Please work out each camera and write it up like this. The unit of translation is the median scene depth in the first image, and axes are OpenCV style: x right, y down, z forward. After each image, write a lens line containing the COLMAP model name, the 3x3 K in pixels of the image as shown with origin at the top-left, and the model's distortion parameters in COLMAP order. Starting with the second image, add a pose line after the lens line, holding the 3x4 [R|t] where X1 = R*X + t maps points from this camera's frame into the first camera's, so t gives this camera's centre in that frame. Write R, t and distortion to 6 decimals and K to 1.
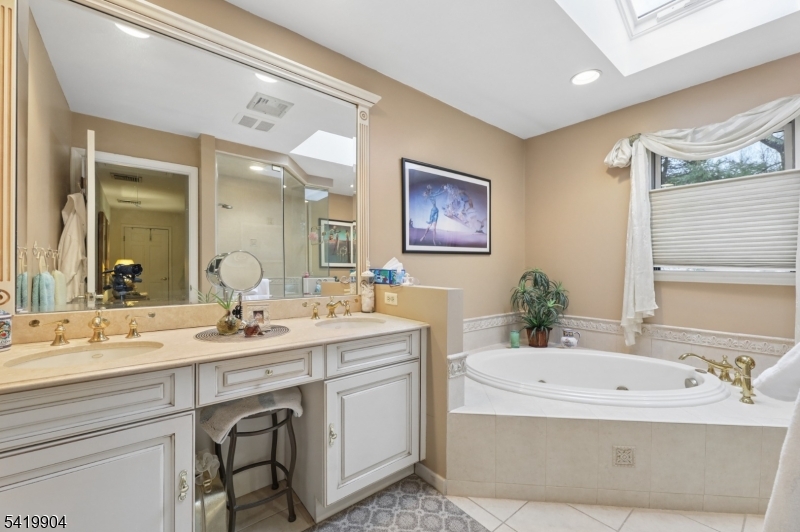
lens RADIAL K [[331.4, 0, 397.3], [0, 331.4, 268.2], [0, 0, 1]] dist [-0.001834, -0.001320]
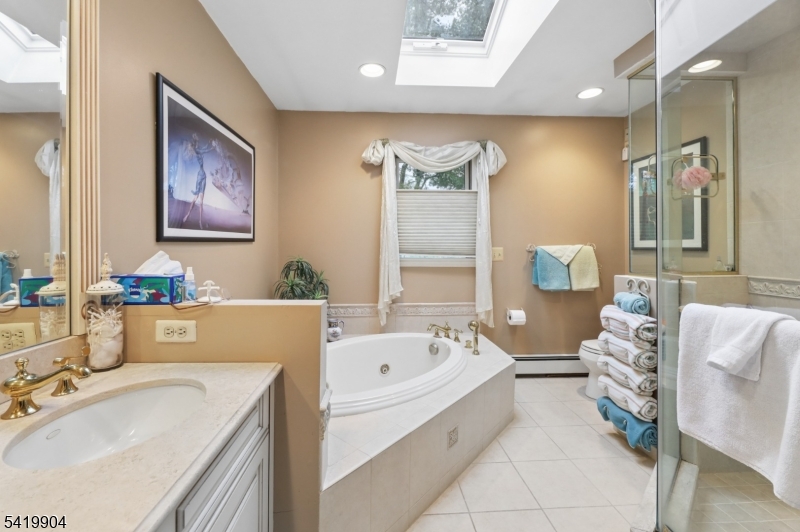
lens RADIAL K [[331.4, 0, 396.7], [0, 331.4, 245.1], [0, 0, 1]] dist [-0.001834, -0.001320]
pose [[0.587342, 0.002732, 0.809335, -0.192243], [0.004184, 0.999971, -0.006413, -0.032557], [-0.809328, 0.007153, 0.587313, 0.323004]]
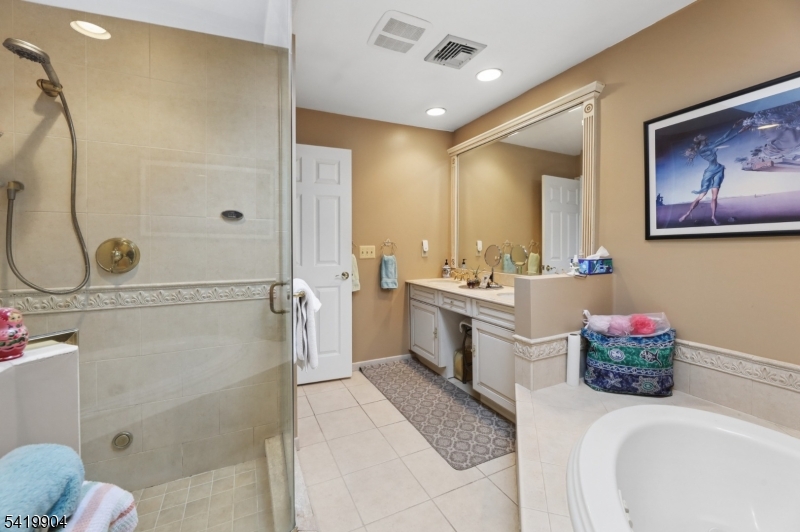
lens RADIAL K [[331.4, 0, 400.4], [0, 331.4, 246.9], [0, 0, 1]] dist [-0.001834, -0.001320]
pose [[-0.231956, 0.008067, -0.972693, 0.898871], [0.007590, 0.999950, 0.006483, -0.035278], [0.972697, -0.005879, -0.232006, 0.576429]]
